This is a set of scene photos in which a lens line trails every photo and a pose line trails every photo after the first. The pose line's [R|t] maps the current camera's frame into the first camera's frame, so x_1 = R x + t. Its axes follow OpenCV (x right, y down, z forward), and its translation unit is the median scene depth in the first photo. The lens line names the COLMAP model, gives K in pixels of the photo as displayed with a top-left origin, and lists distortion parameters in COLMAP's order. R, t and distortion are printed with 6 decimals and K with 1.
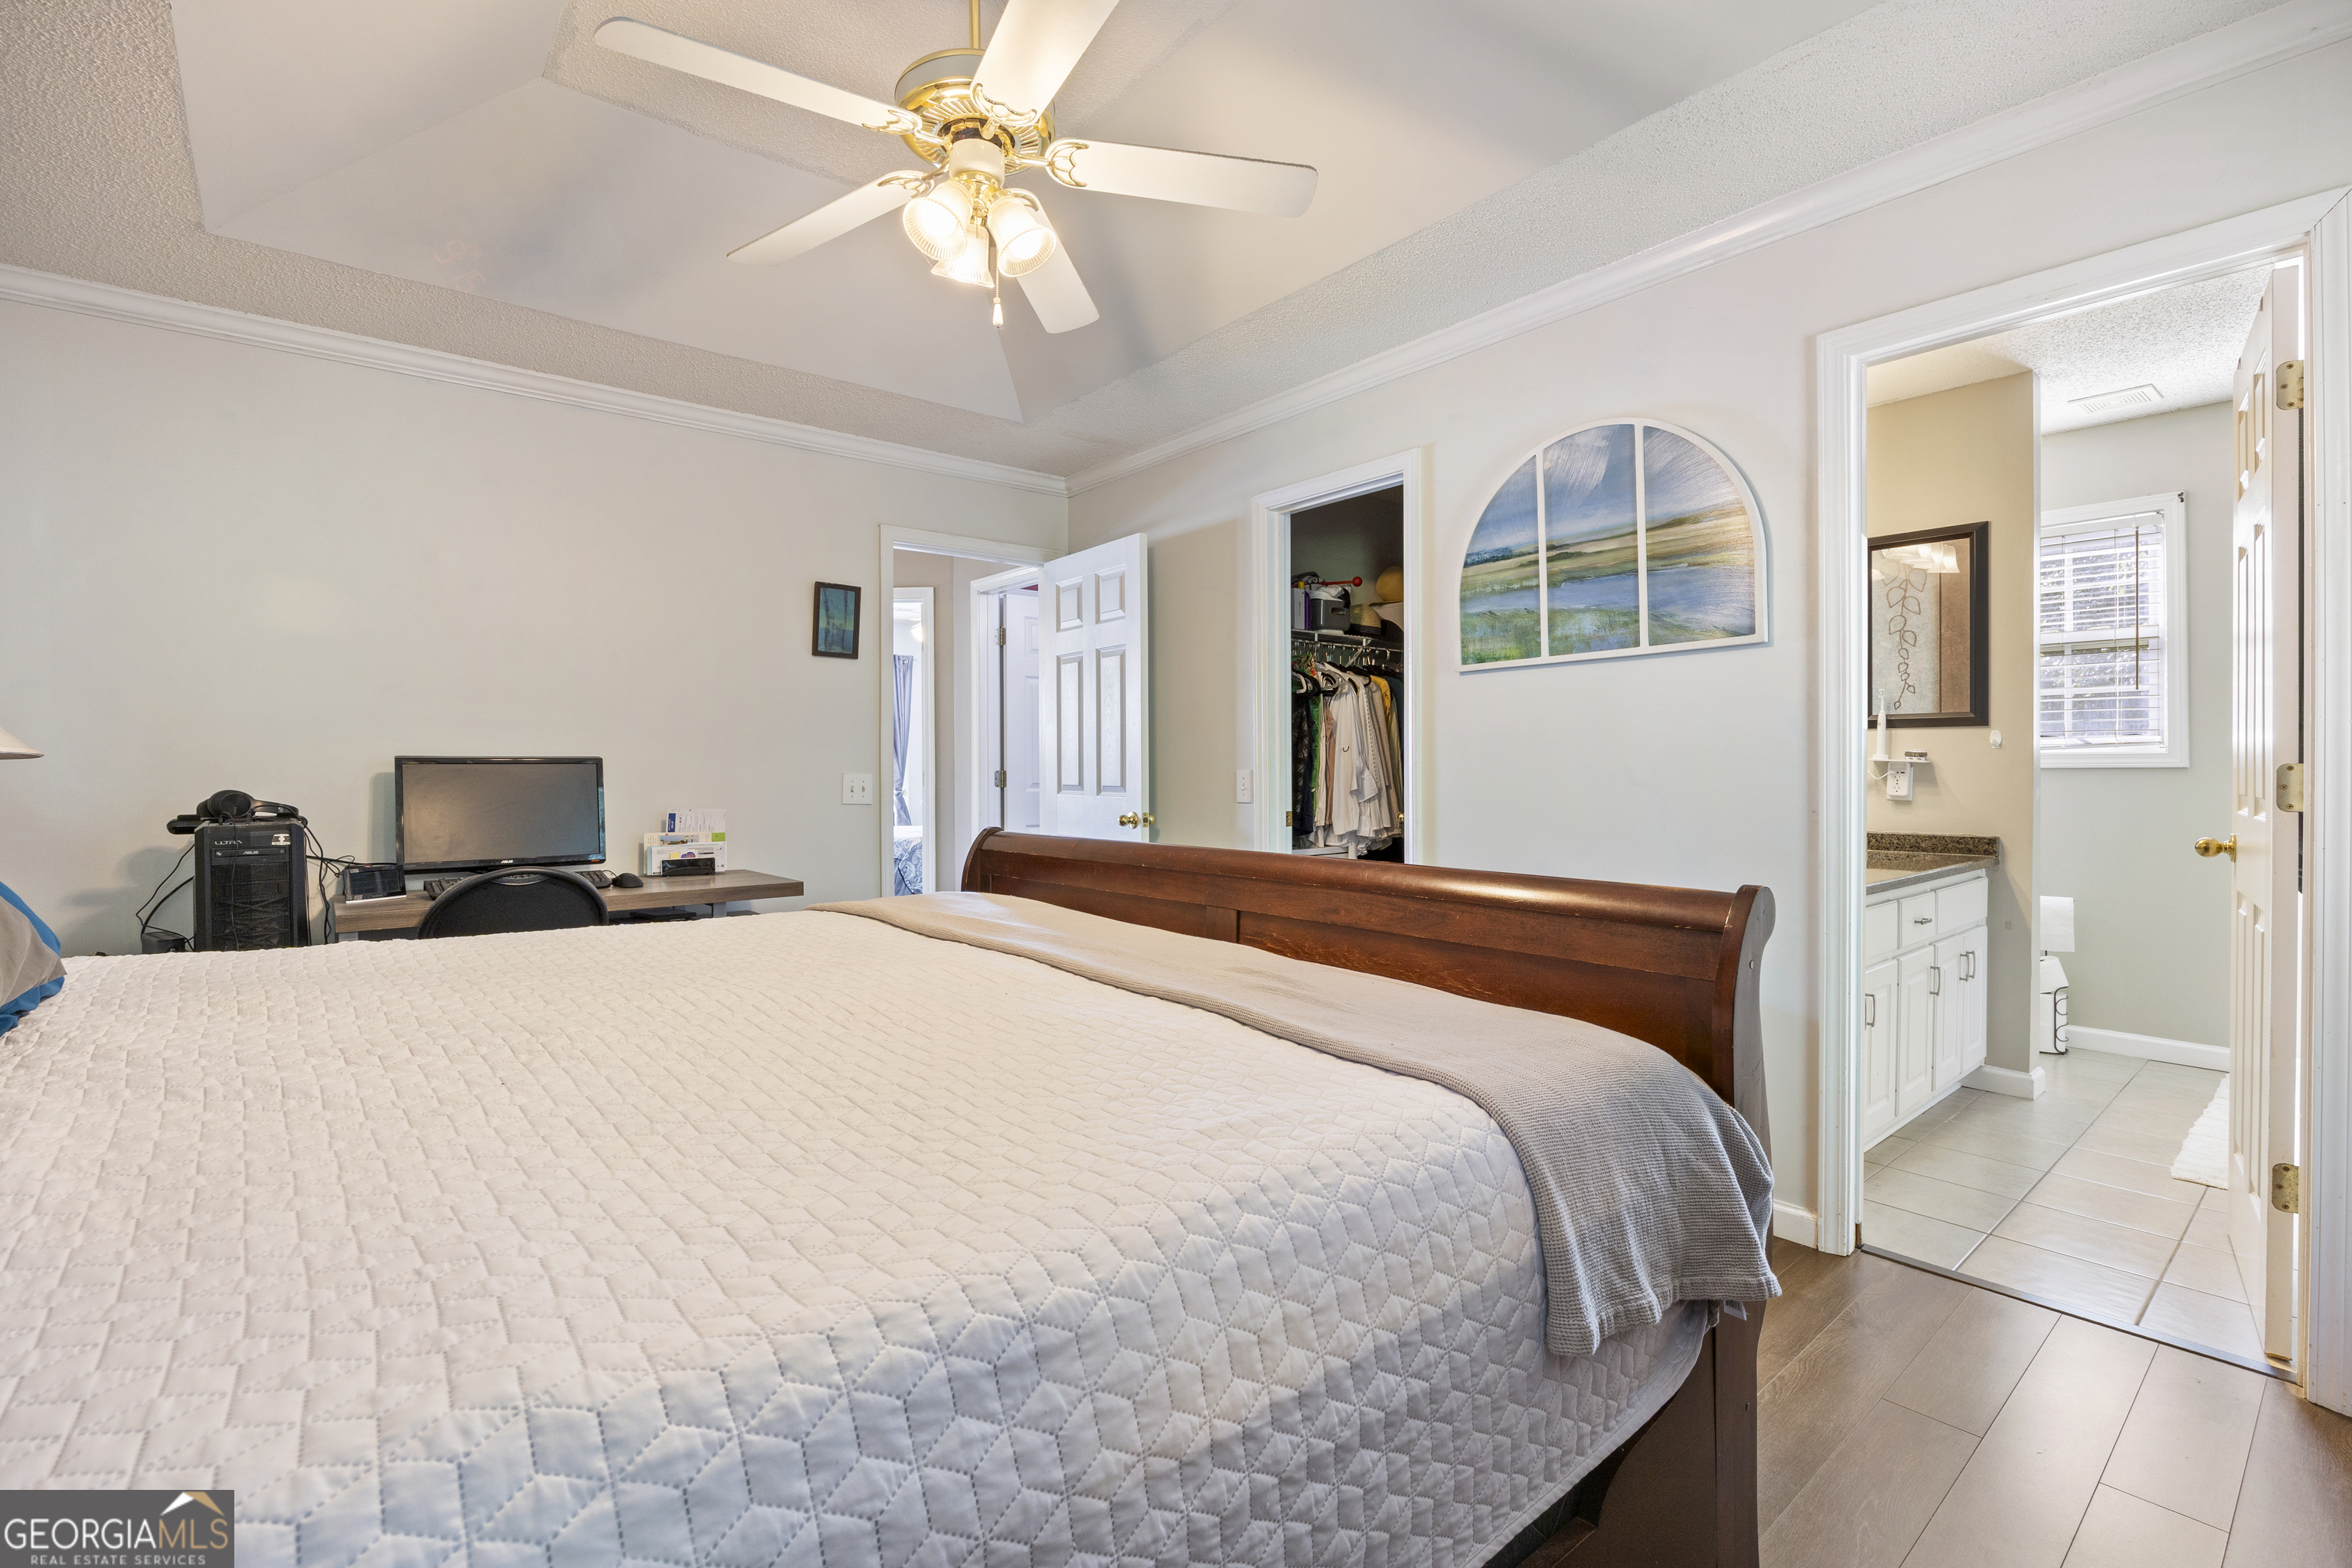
lens RADIAL K [[1063.5, 0, 1183.1], [0, 1063.5, 774.8], [0, 0, 1]] dist [-0.015660, 0.001920]
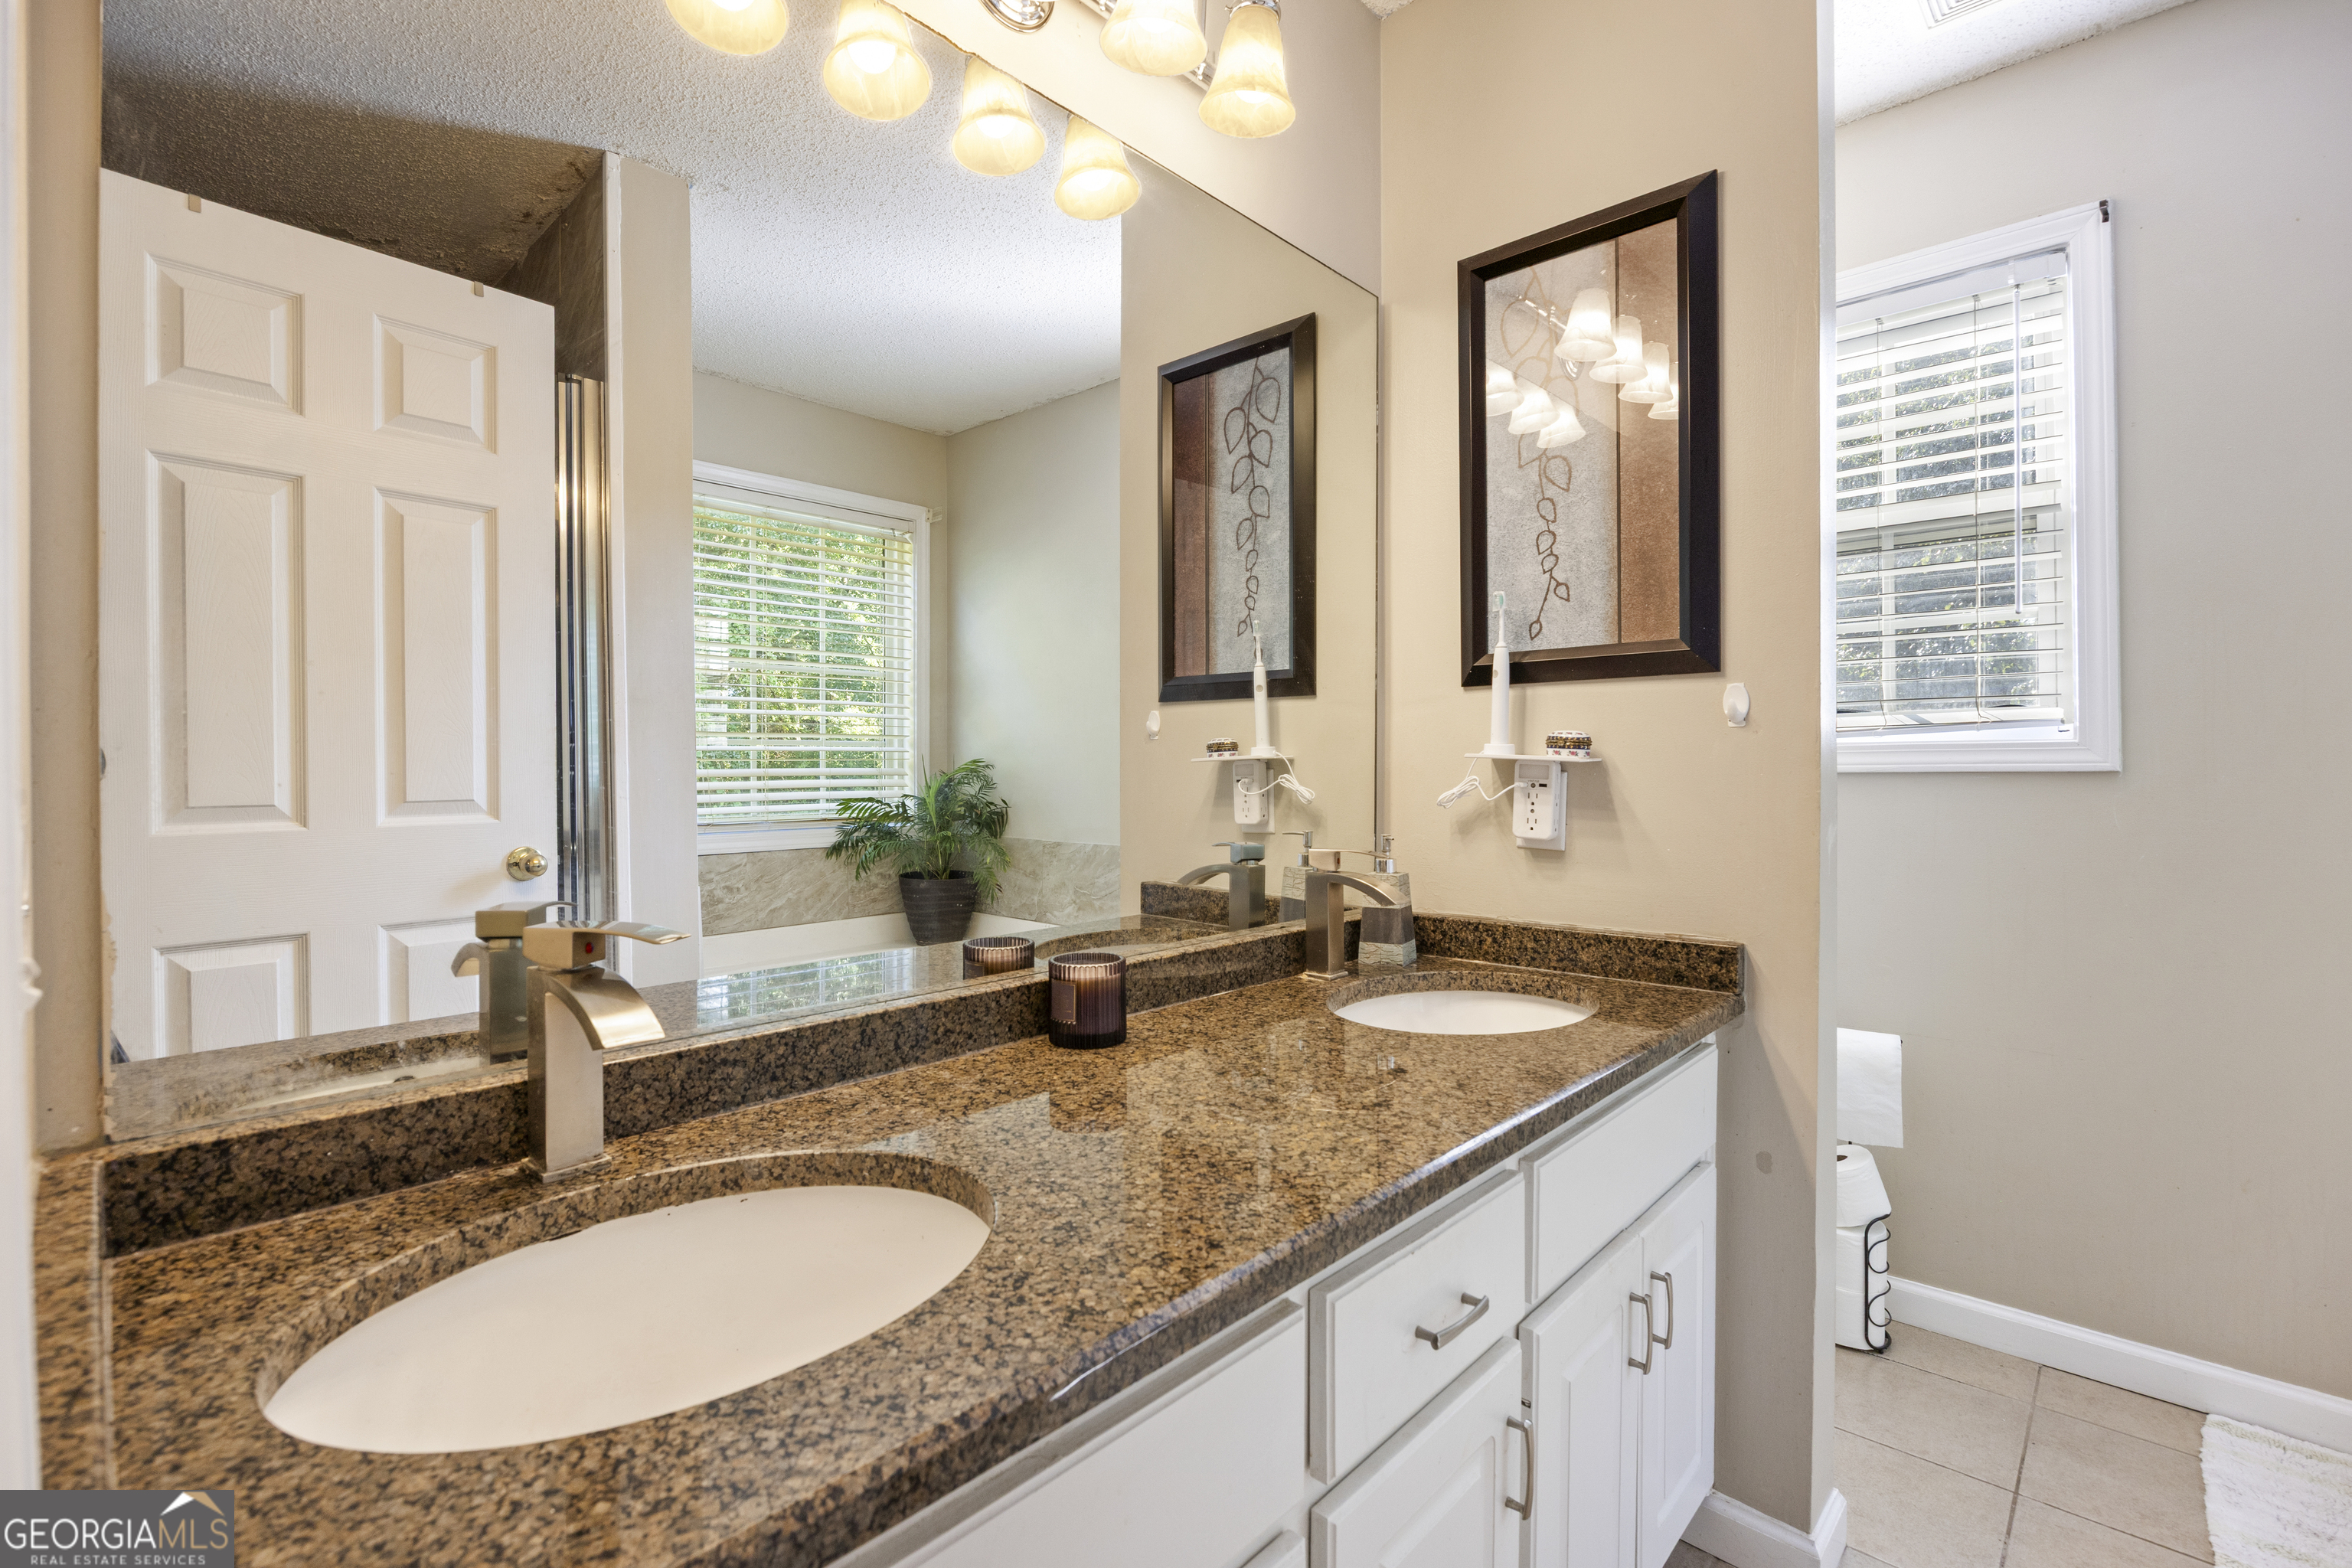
lens RADIAL K [[1063.5, 0, 1175.8], [0, 1063.5, 783.4], [0, 0, 1]] dist [-0.015660, 0.001920]
pose [[0.992421, -0.004341, 0.122807, 0.453641], [0.004051, 0.999988, 0.002607, -0.004417], [-0.122817, -0.002089, 0.992427, 0.556919]]
